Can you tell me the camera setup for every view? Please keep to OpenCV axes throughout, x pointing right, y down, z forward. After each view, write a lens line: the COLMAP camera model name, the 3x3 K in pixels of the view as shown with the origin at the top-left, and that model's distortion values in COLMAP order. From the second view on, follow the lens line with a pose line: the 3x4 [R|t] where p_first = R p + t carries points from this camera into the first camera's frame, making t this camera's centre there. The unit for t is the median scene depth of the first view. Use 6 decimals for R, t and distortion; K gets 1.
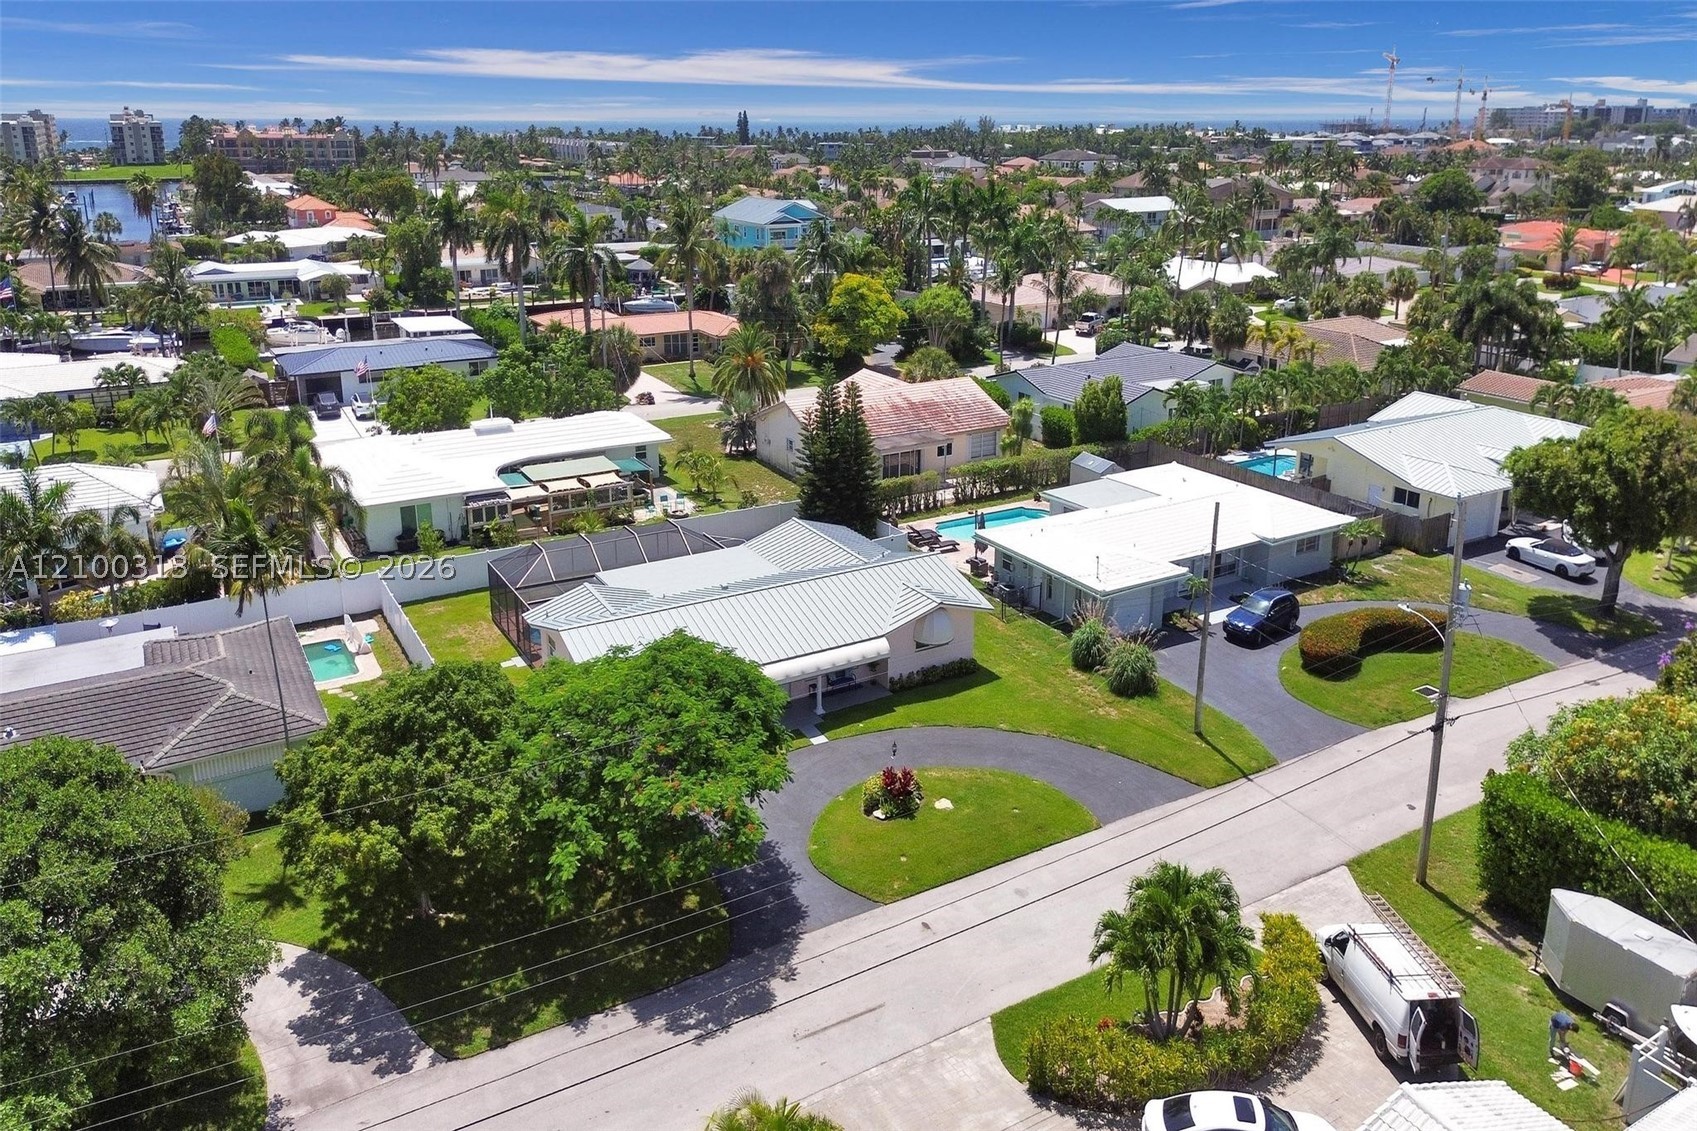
lens RADIAL K [[1172.7, 0, 848.5], [0, 1172.7, 565.5], [0, 0, 1]] dist [0.071257, -0.061507]
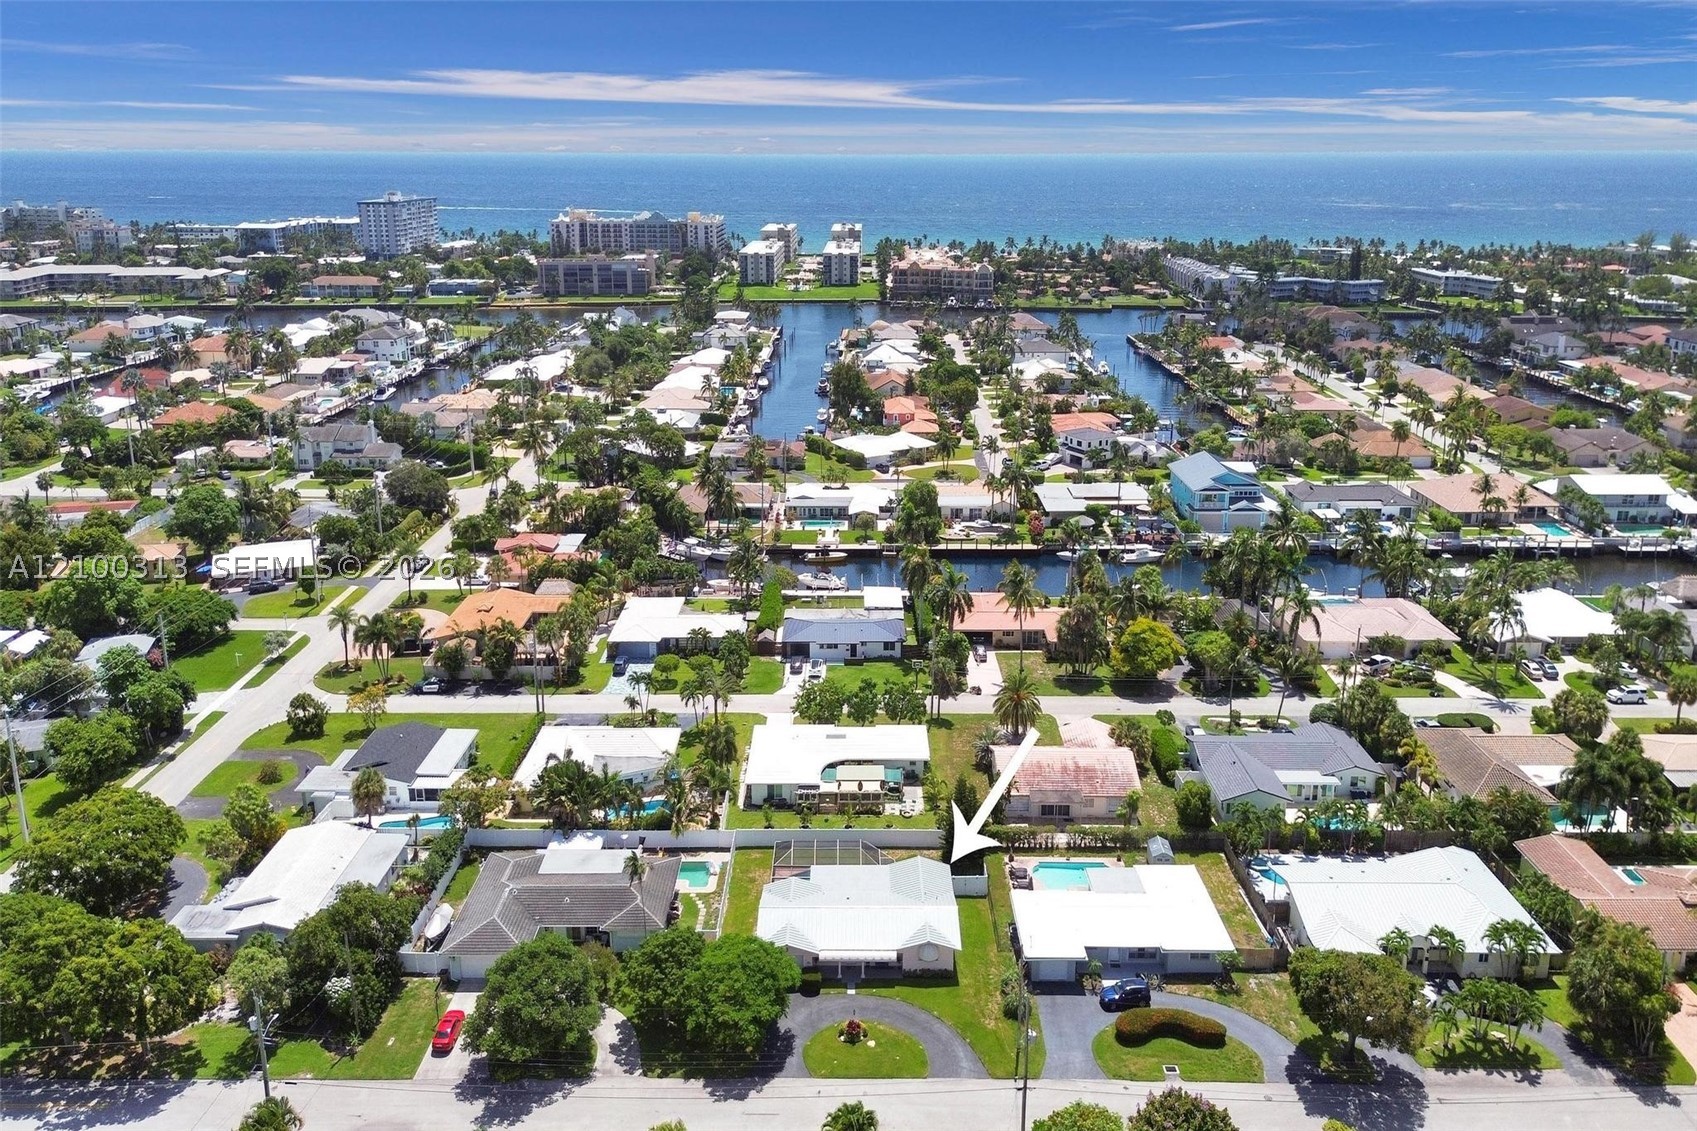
lens RADIAL K [[1224.5, 0, 848.5], [0, 1224.5, 565.5], [0, 0, 1]] dist [0.037178, -0.003106]
pose [[0.855671, 0.157061, -0.493111, 0.888074], [-0.166599, 0.985711, 0.024868, -0.627067], [0.489971, 0.060873, 0.869611, -0.940794]]
